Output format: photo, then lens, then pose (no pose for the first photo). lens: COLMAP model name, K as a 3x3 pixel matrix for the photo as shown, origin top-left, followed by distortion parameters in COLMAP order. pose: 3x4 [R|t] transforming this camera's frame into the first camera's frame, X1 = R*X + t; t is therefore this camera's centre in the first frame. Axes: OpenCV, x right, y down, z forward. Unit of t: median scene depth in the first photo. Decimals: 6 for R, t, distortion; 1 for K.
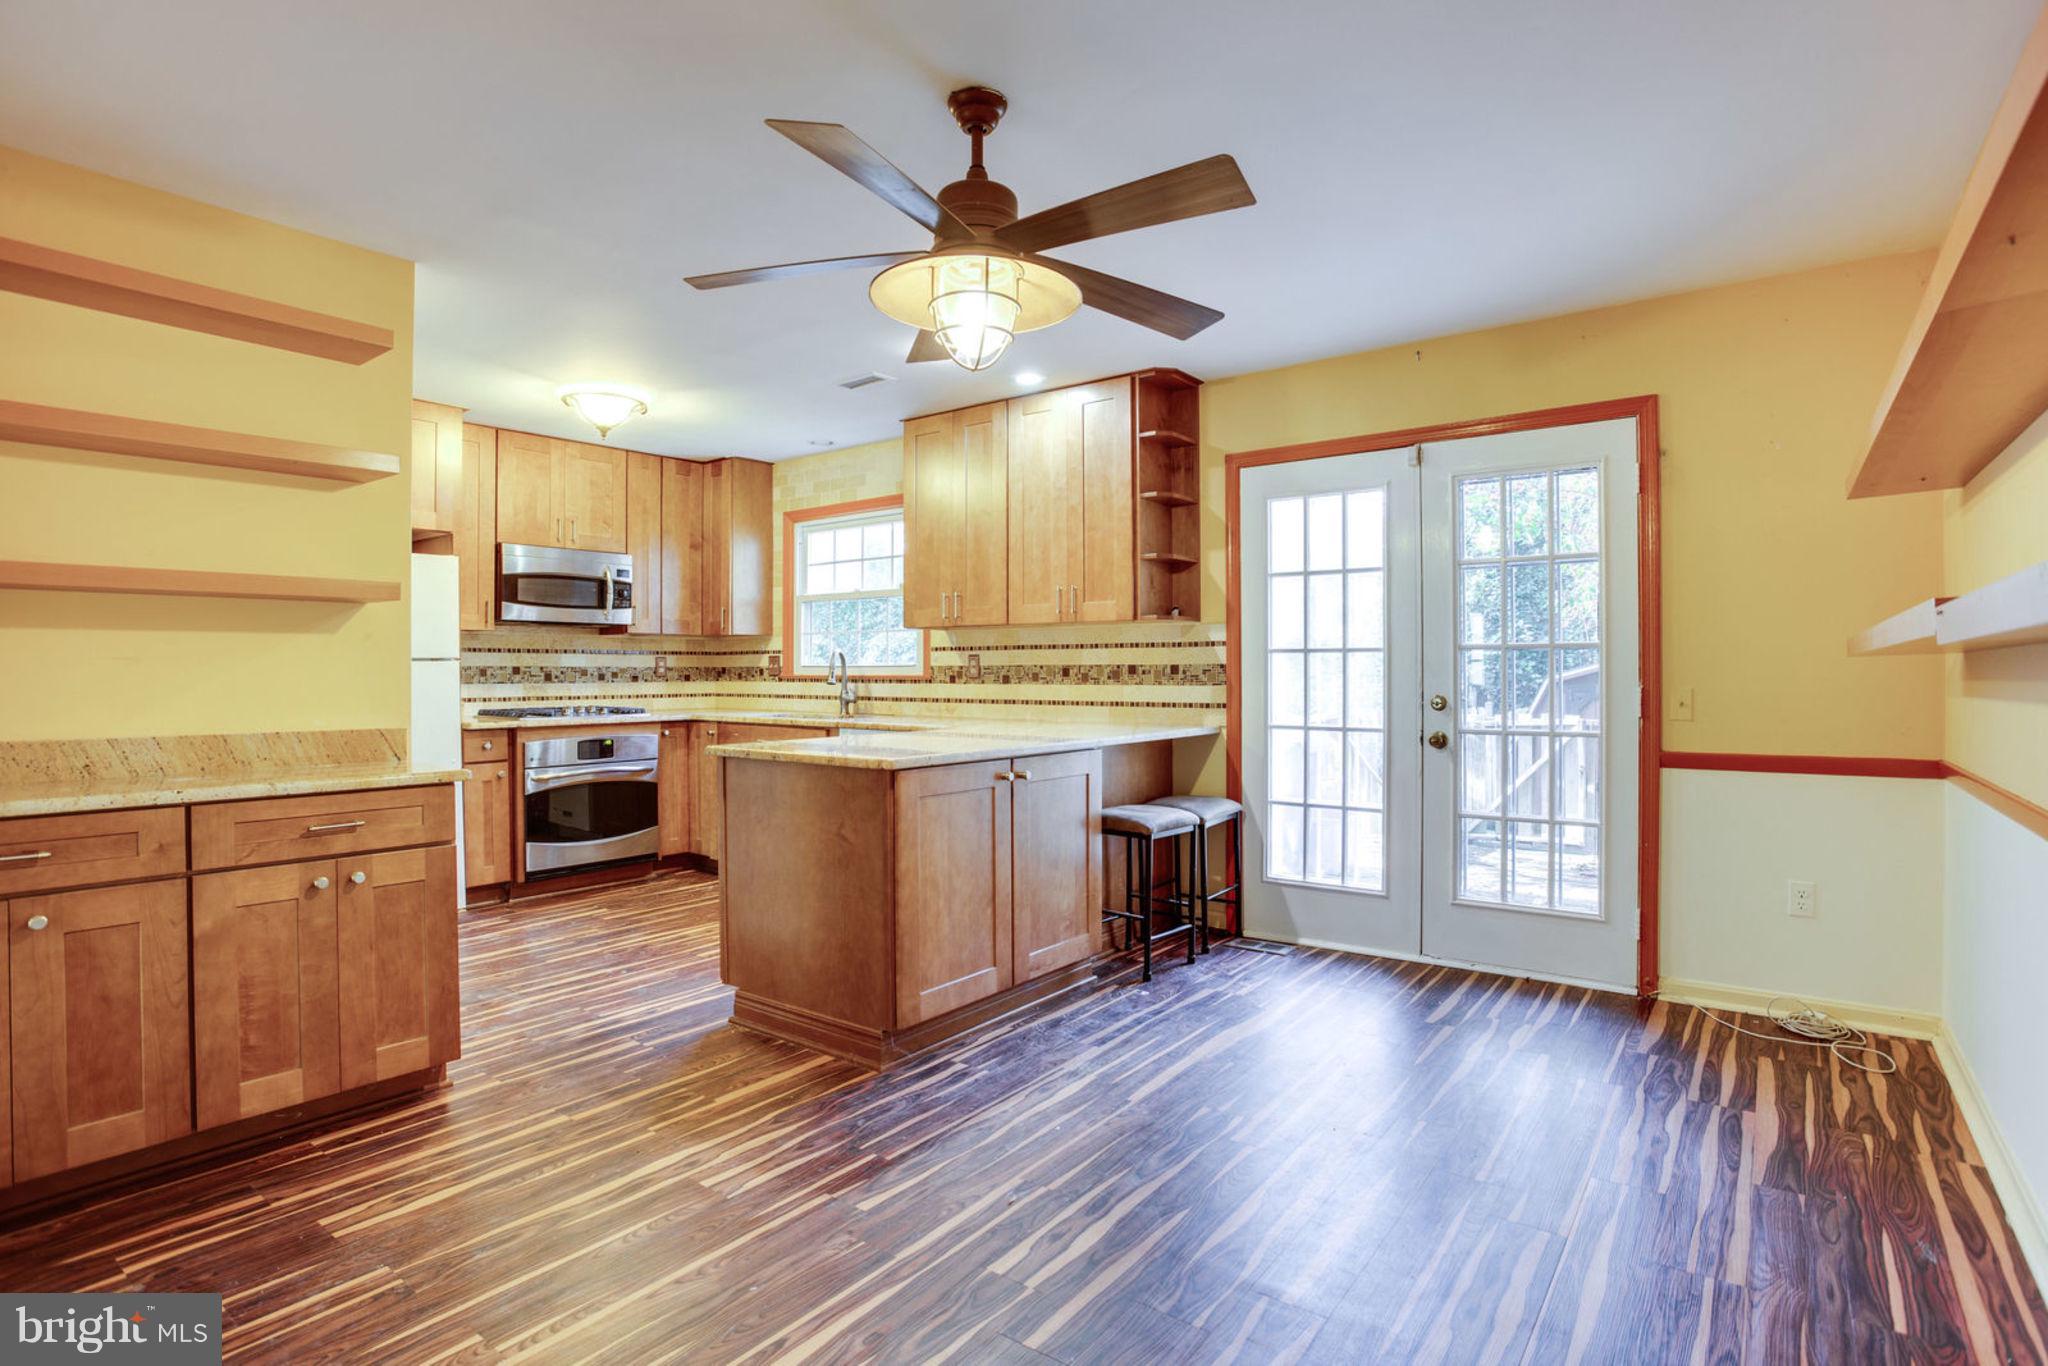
lens RADIAL K [[1016.7, 0, 984.0], [0, 1016.7, 678.3], [0, 0, 1]] dist [-0.077334, 0.031103]
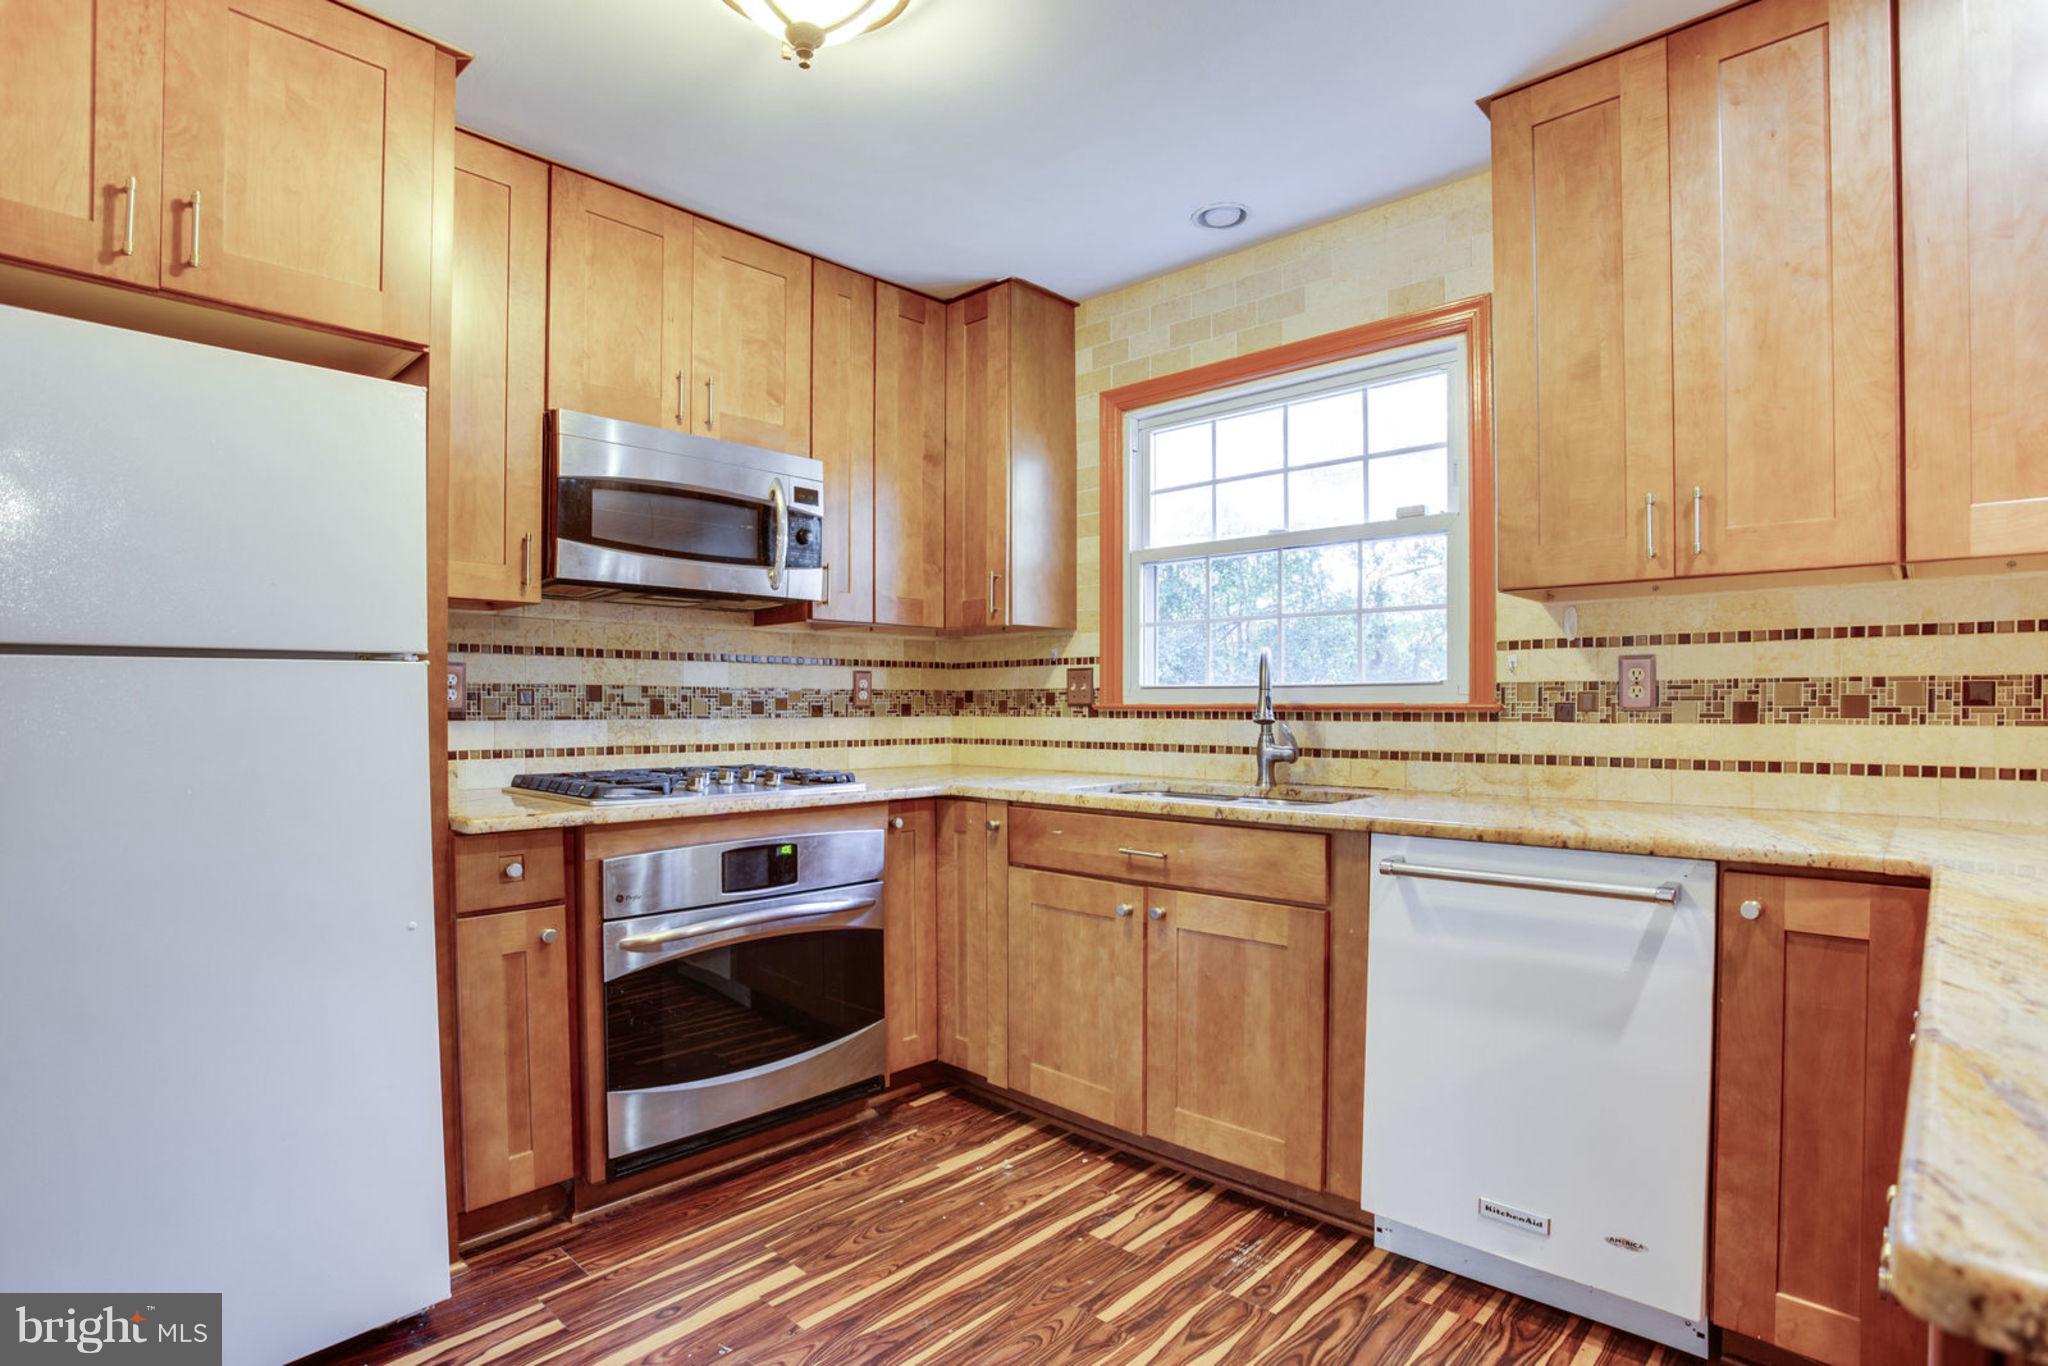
lens RADIAL K [[1047.1, 0, 1002.7], [0, 1047.1, 713.1], [0, 0, 1]] dist [-0.085482, 0.039445]
pose [[0.995959, 0.001732, -0.089797, -0.285991], [-0.001754, 0.999998, -0.000176, 0.002180], [0.089797, 0.000333, 0.995960, 0.660475]]
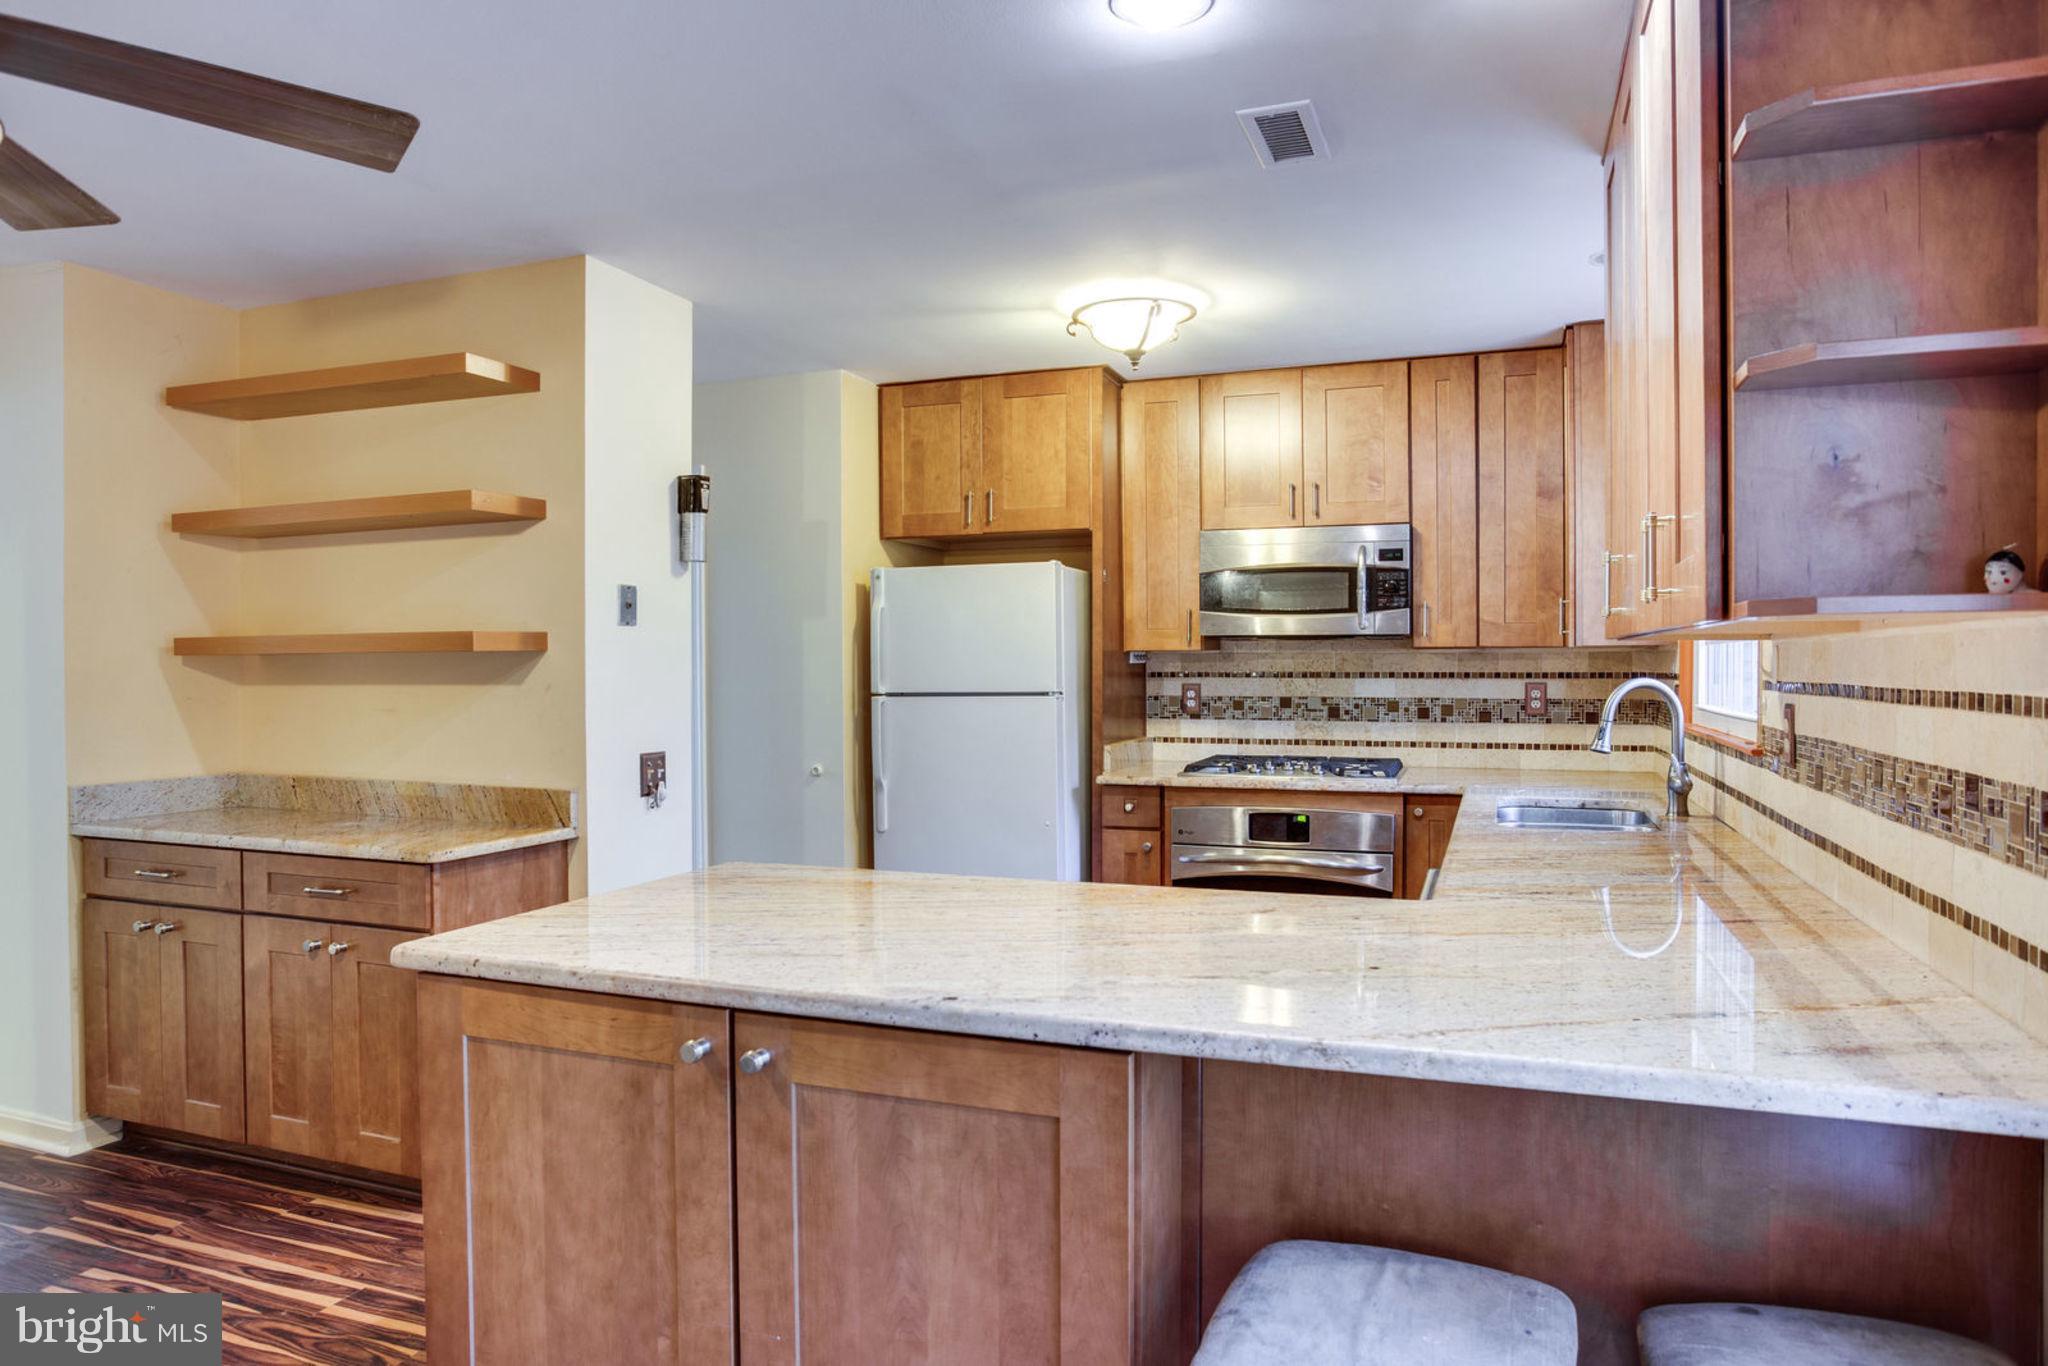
lens RADIAL K [[1210.0, 0, 1024.0], [0, 1210.0, 683.0], [0, 0, 1]] dist [-0.063193, 0.034587]
pose [[0.326580, 0.013805, -0.945069, 0.373546], [-0.005186, 0.999904, 0.012814, -0.041106], [0.945155, 0.000716, 0.326620, 0.697330]]
